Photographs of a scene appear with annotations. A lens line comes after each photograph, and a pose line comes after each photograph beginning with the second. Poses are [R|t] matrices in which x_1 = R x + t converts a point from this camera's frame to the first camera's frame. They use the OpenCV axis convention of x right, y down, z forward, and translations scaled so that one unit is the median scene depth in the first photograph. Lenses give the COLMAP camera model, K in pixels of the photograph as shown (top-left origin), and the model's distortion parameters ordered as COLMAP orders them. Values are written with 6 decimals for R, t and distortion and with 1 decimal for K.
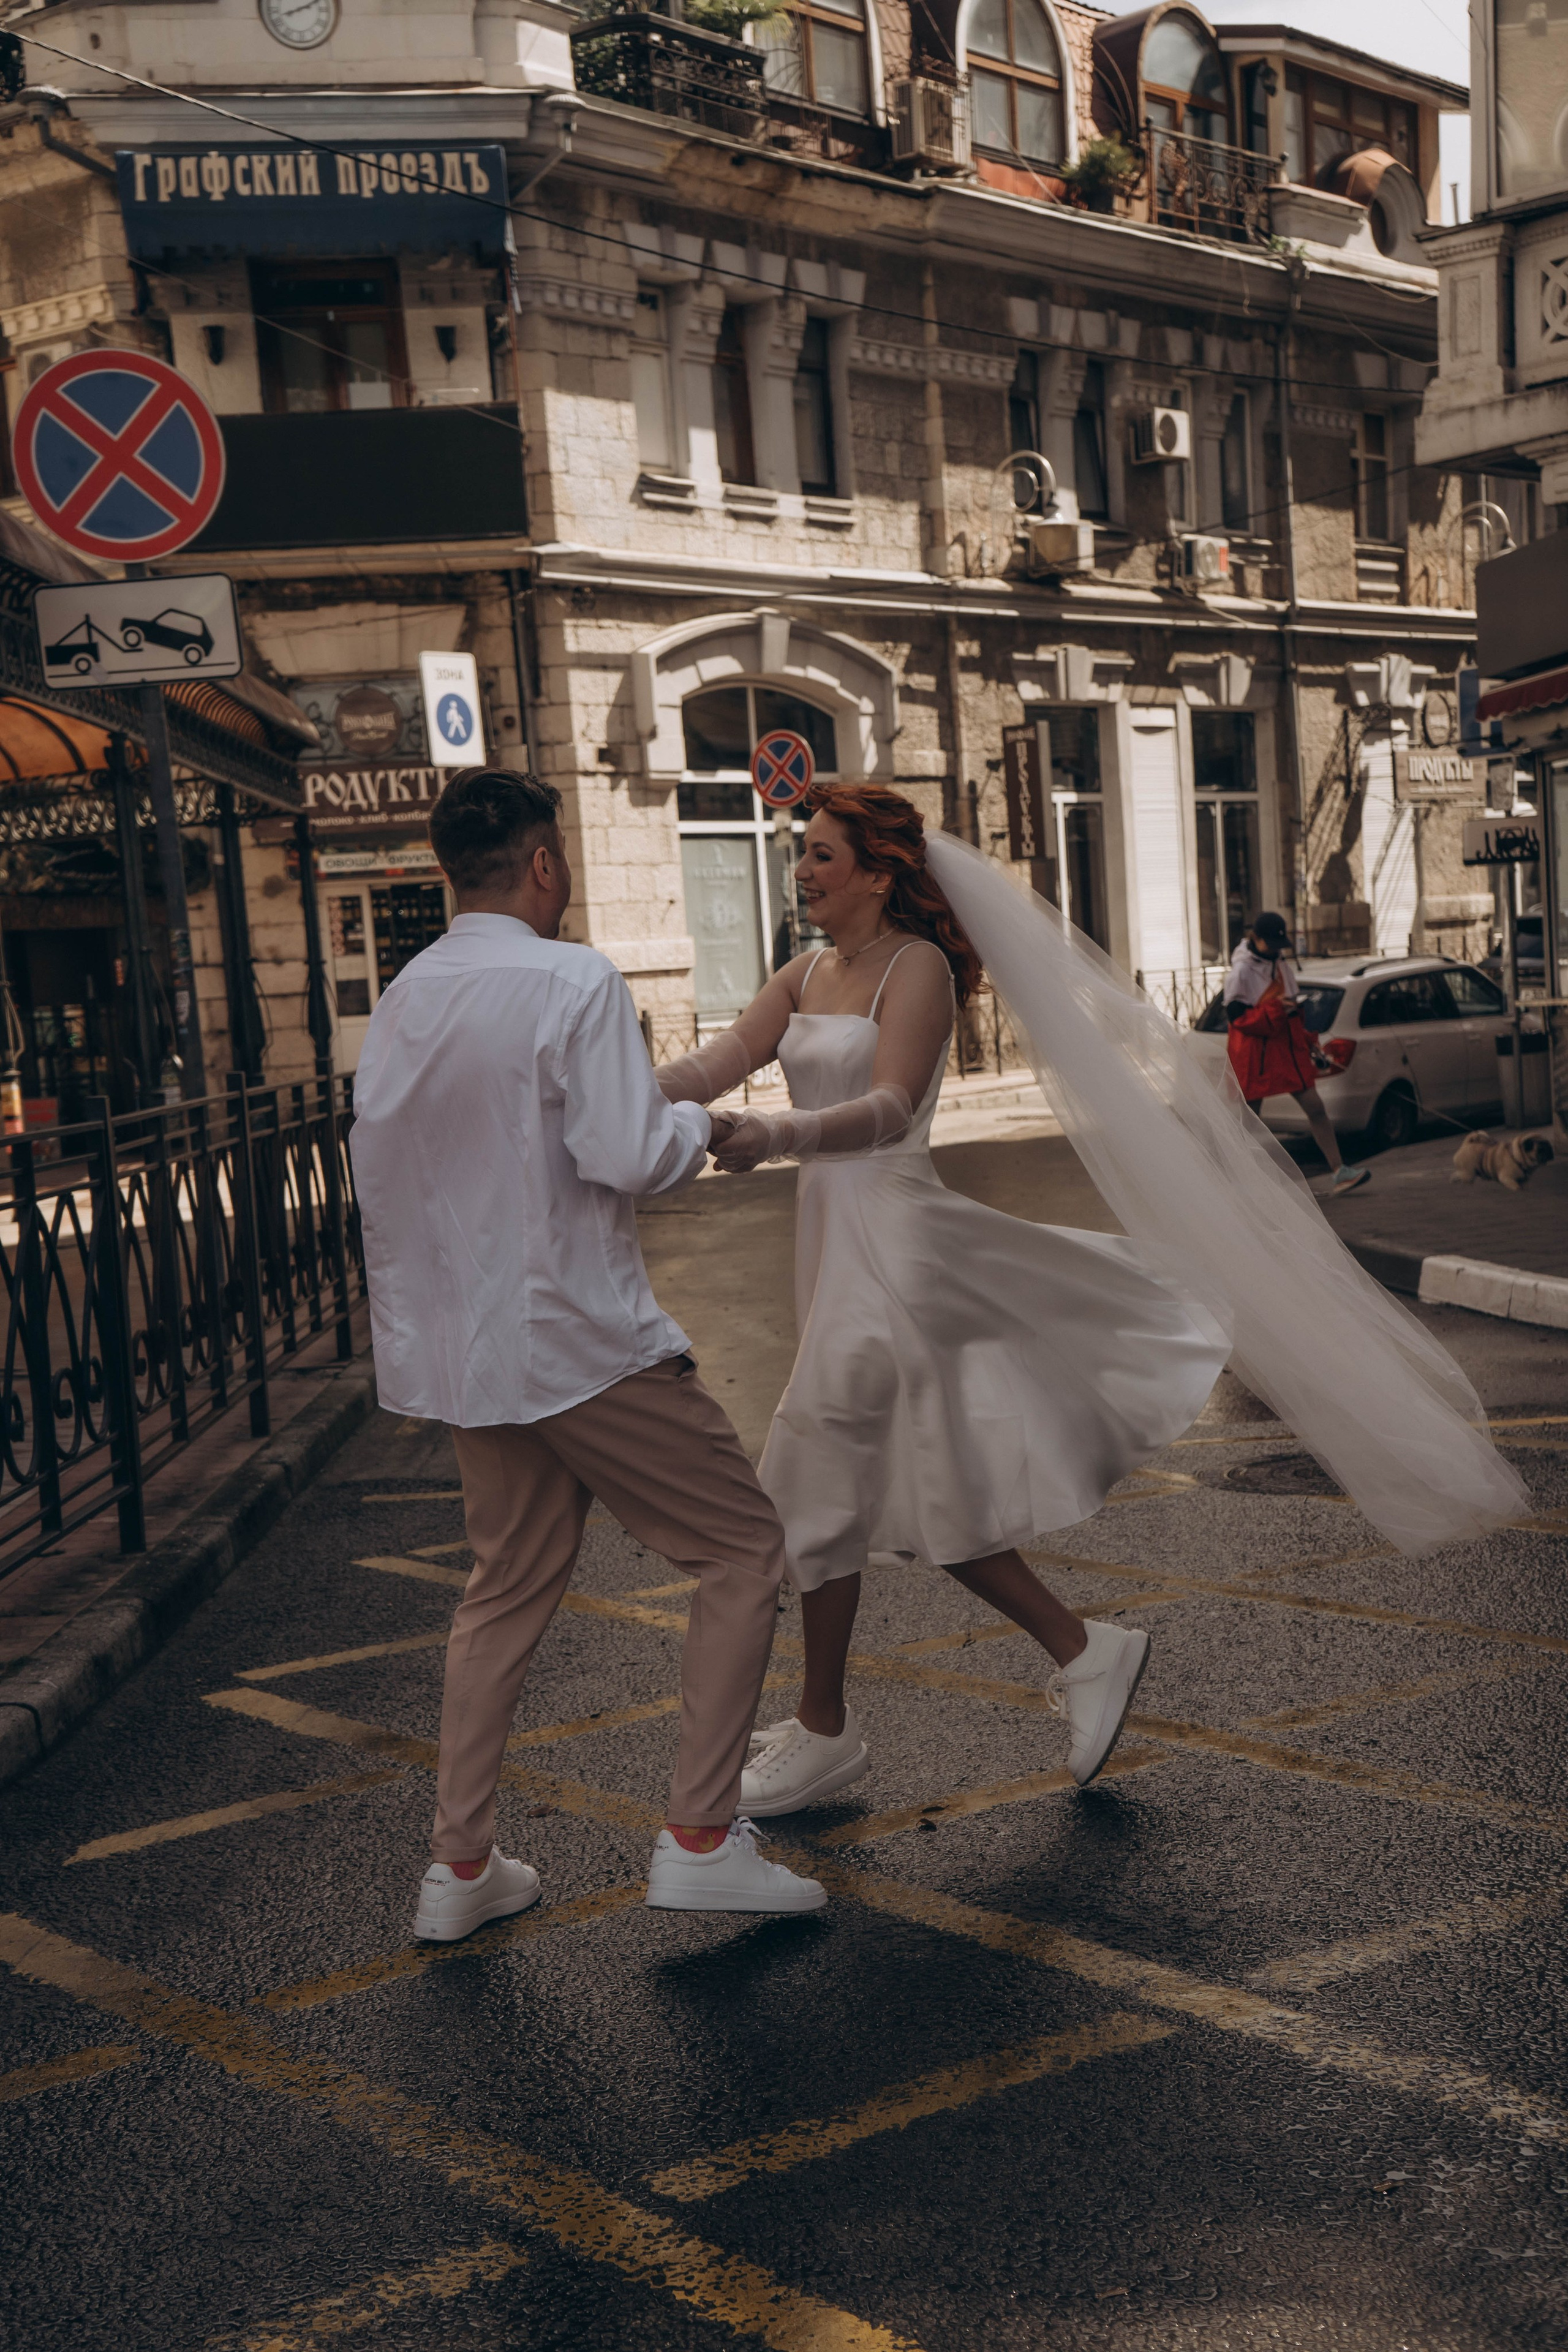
lens RADIAL K [[3049.5, 0, 784.0], [0, 3049.5, 1176.0], [0, 0, 1]] dist [0.449084, -0.637416]
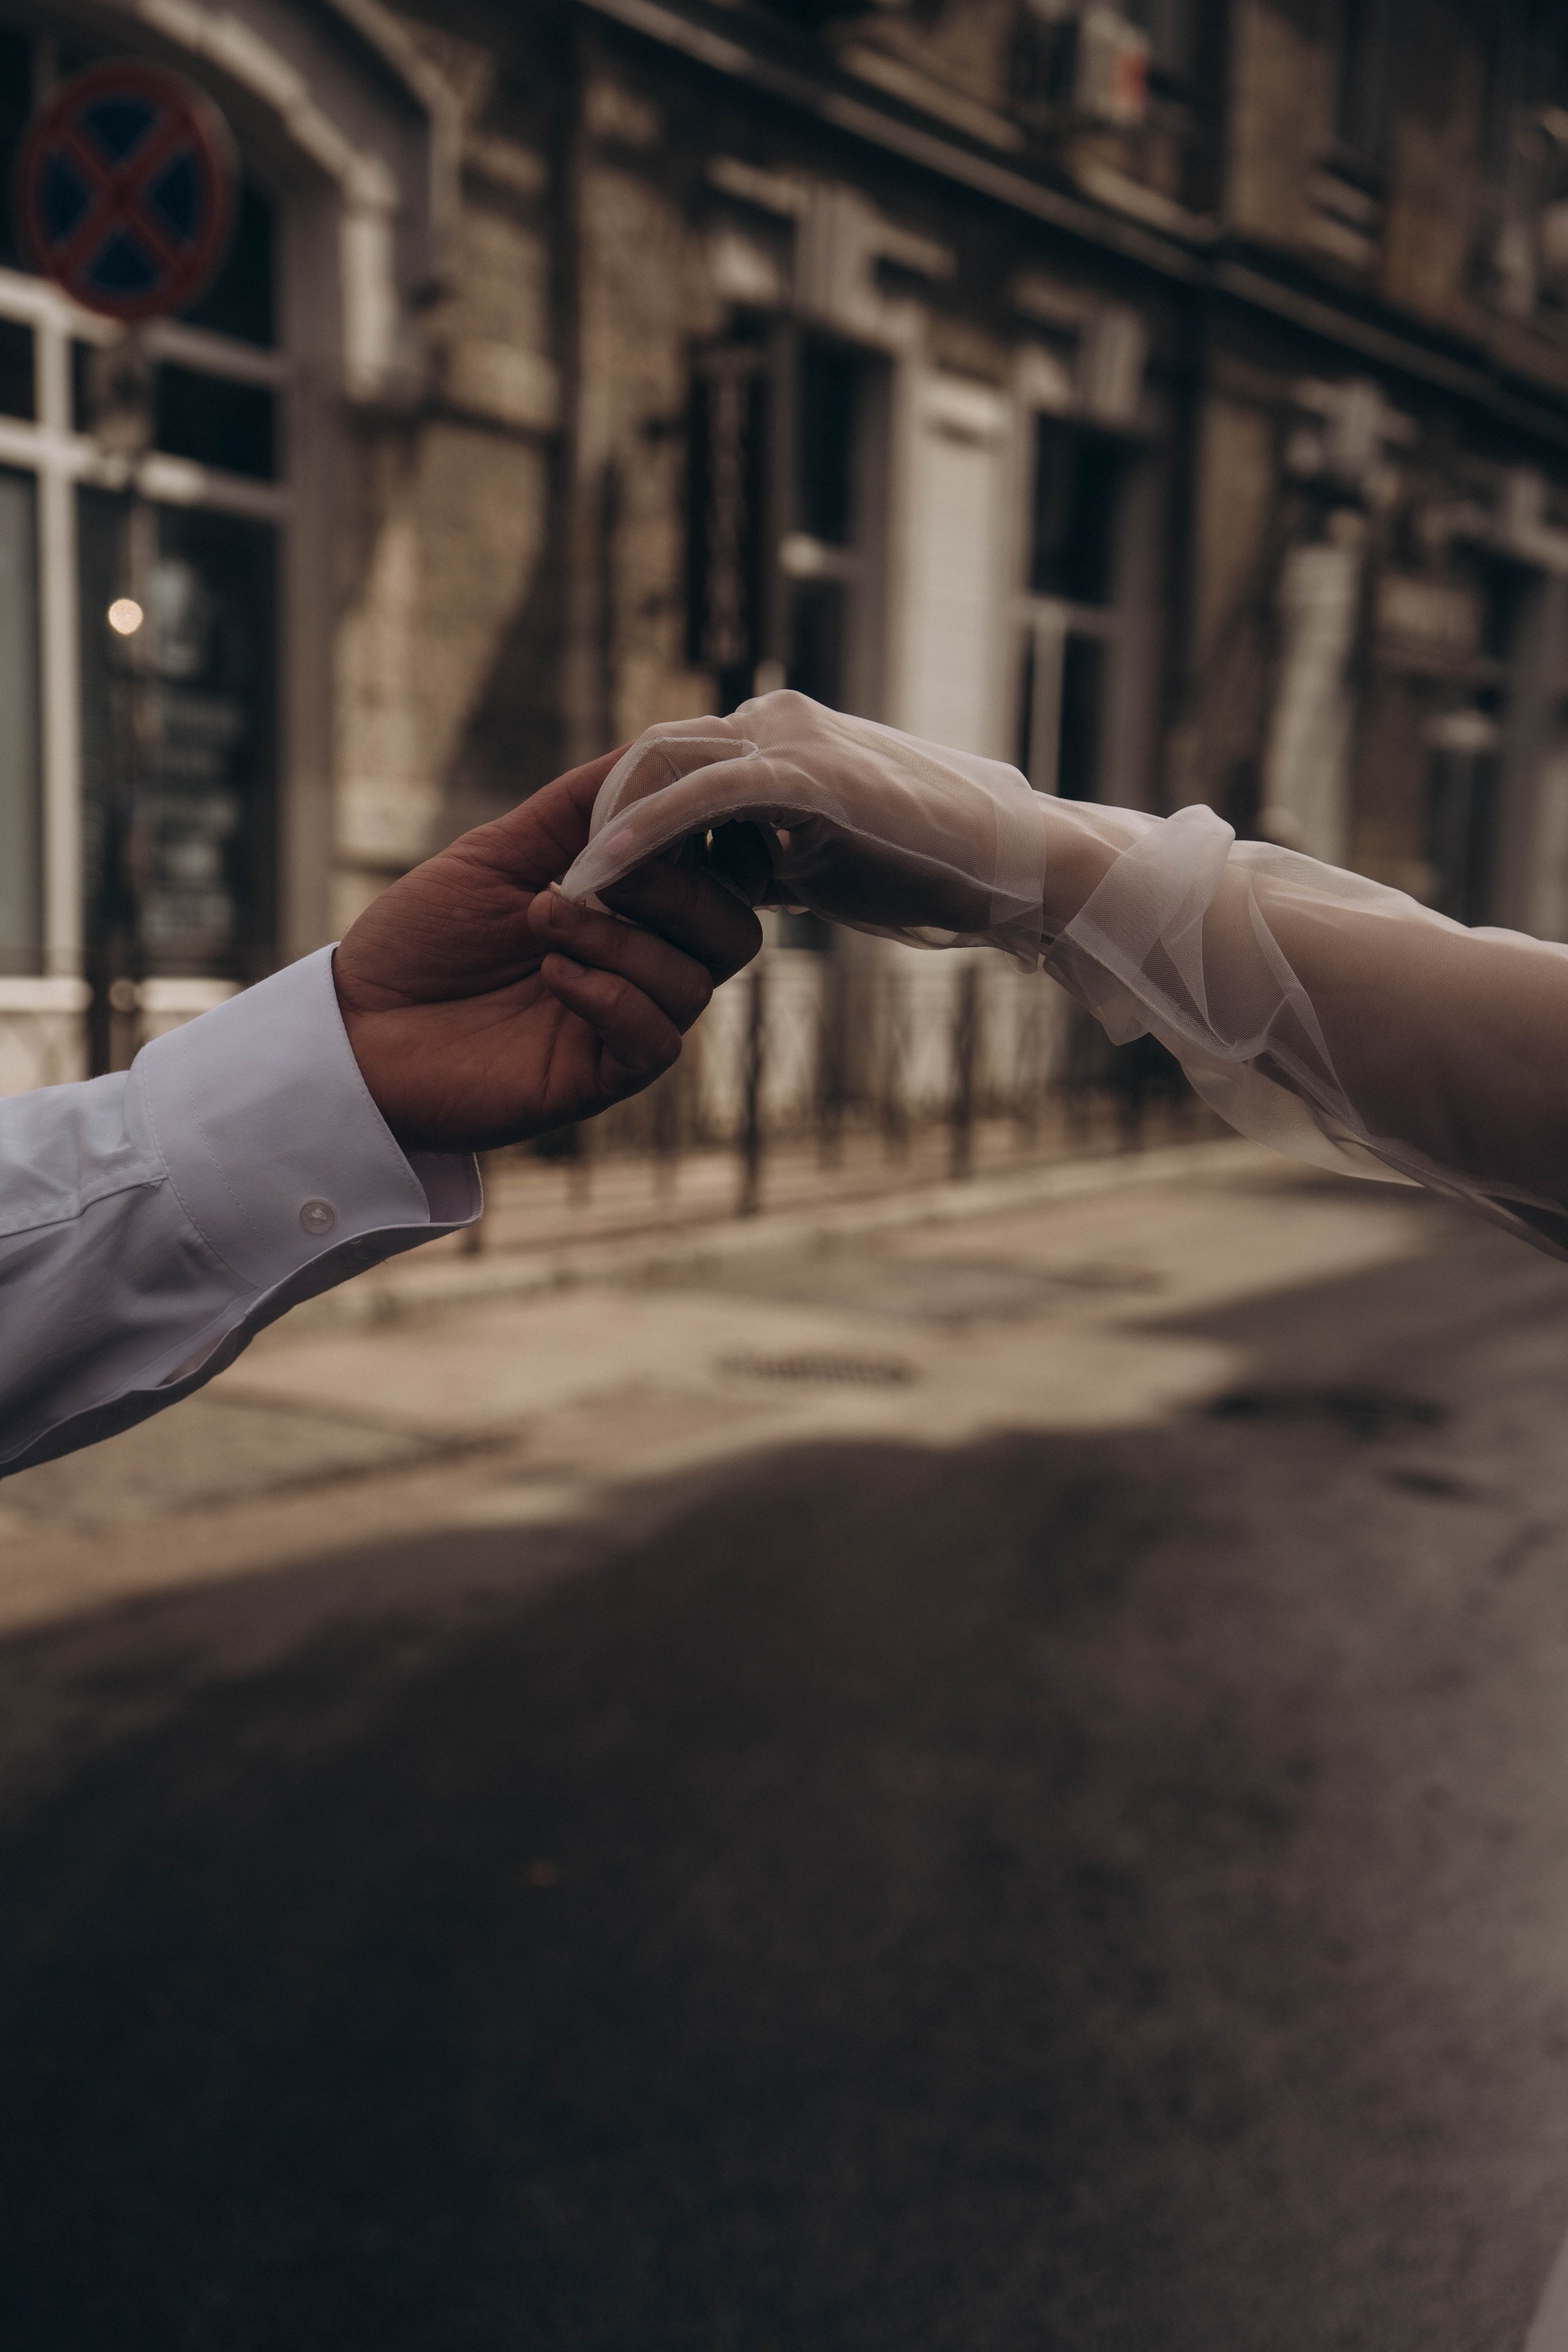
lens RADIAL K [[3307.0, 0, 778.5], [0, 3307.0, 1177.2], [0, 0, 1]] dist [0.547303, 0.012551]
pose [[0.976944, 0.084642, 0.195999, 0.002227], [-0.086677, 0.996235, 0.001812, -0.035360], [-0.195108, -0.018759, 0.980602, 0.557466]]
